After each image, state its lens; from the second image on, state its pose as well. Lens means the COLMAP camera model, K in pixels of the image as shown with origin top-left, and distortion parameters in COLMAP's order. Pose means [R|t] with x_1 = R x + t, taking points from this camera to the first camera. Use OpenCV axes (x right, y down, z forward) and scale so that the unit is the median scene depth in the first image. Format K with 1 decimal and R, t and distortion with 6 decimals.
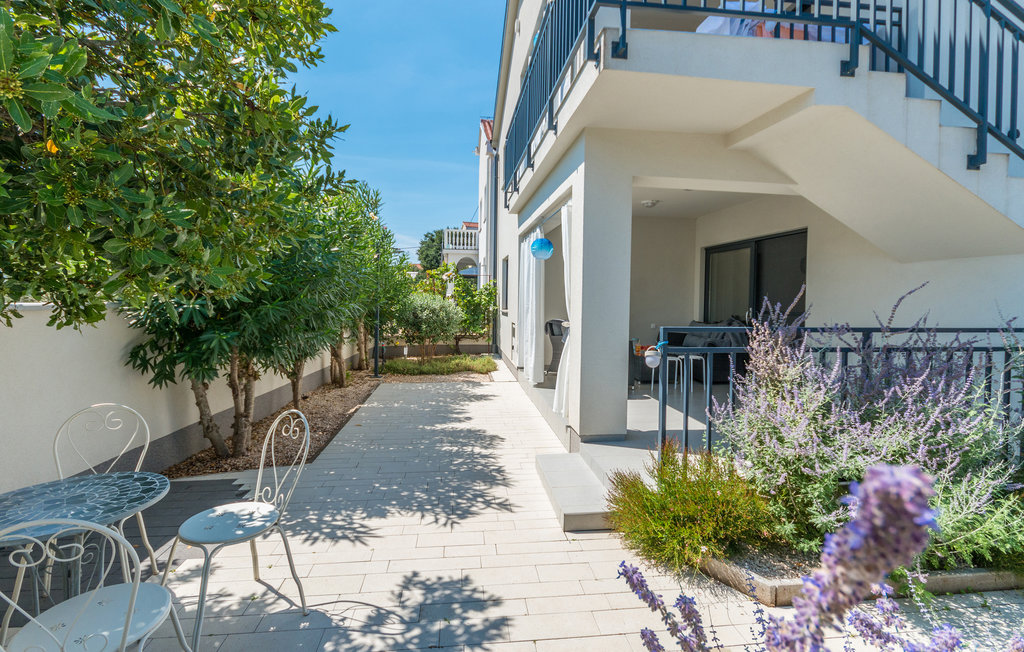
lens RADIAL K [[483.4, 0, 512.0], [0, 483.4, 326.0], [0, 0, 1]] dist [-0.000138, 0.000119]
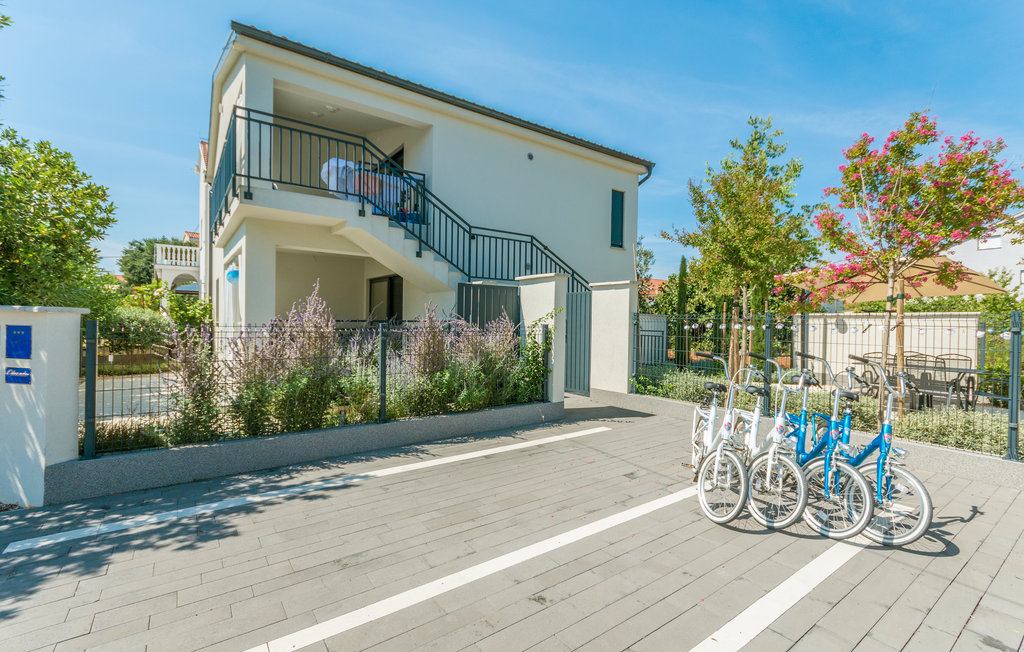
lens RADIAL K [[452.6, 0, 515.4], [0, 452.6, 328.9], [0, 0, 1]] dist [0.003464, 0.000329]
pose [[0.864733, -0.010169, 0.502129, 0.054932], [0.026063, 0.999356, -0.024646, 0.030015], [-0.501556, 0.034399, 0.864441, -0.333622]]
